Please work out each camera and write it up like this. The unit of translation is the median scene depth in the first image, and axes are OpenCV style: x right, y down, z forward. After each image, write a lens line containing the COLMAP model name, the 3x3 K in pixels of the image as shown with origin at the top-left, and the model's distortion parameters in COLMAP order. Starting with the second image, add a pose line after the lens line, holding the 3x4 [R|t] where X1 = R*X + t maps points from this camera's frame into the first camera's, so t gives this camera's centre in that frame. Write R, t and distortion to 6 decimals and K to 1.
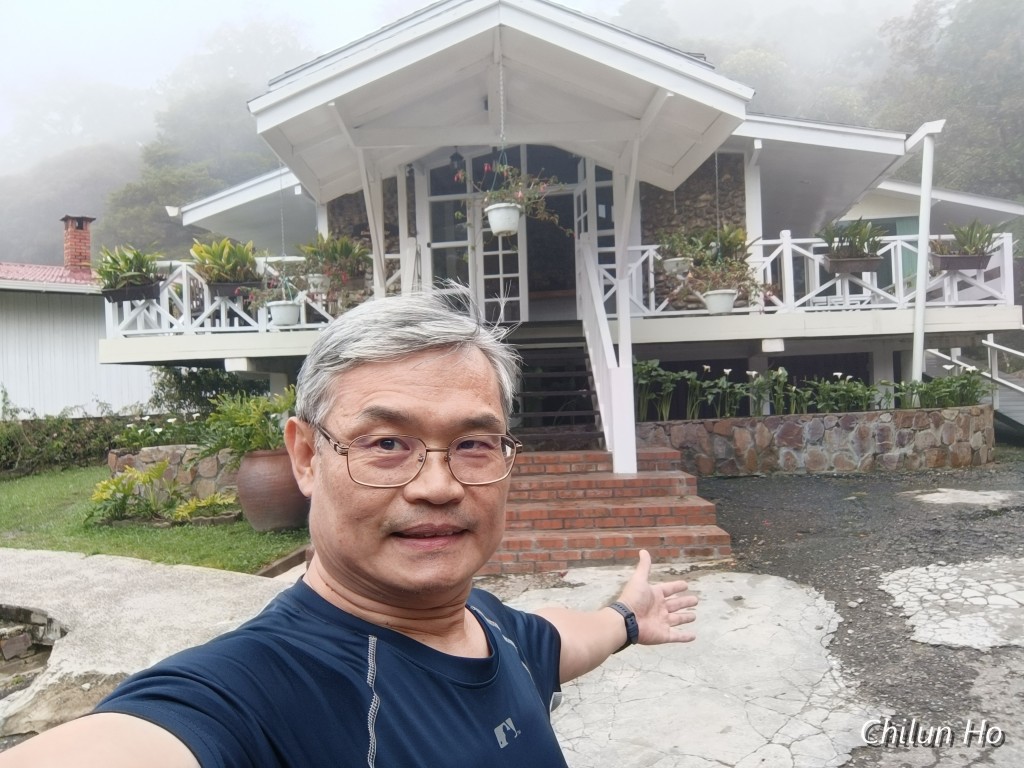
lens RADIAL K [[715.6, 0, 508.6], [0, 715.6, 383.2], [0, 0, 1]] dist [0.042106, -0.013218]
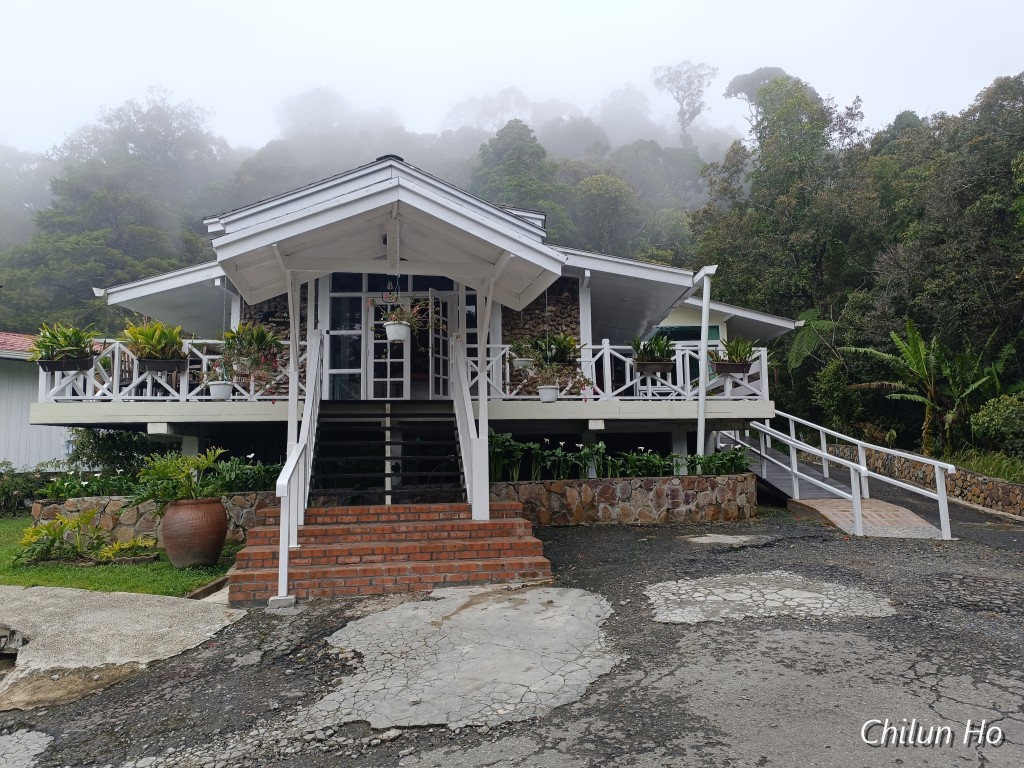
lens RADIAL K [[715.6, 0, 496.6], [0, 715.6, 374.9], [0, 0, 1]] dist [0.042106, -0.013218]
pose [[0.987776, 0.039426, 0.150813, -0.013698], [-0.022929, 0.993711, -0.109602, 0.004612], [-0.154185, 0.104804, 0.982468, -0.271340]]
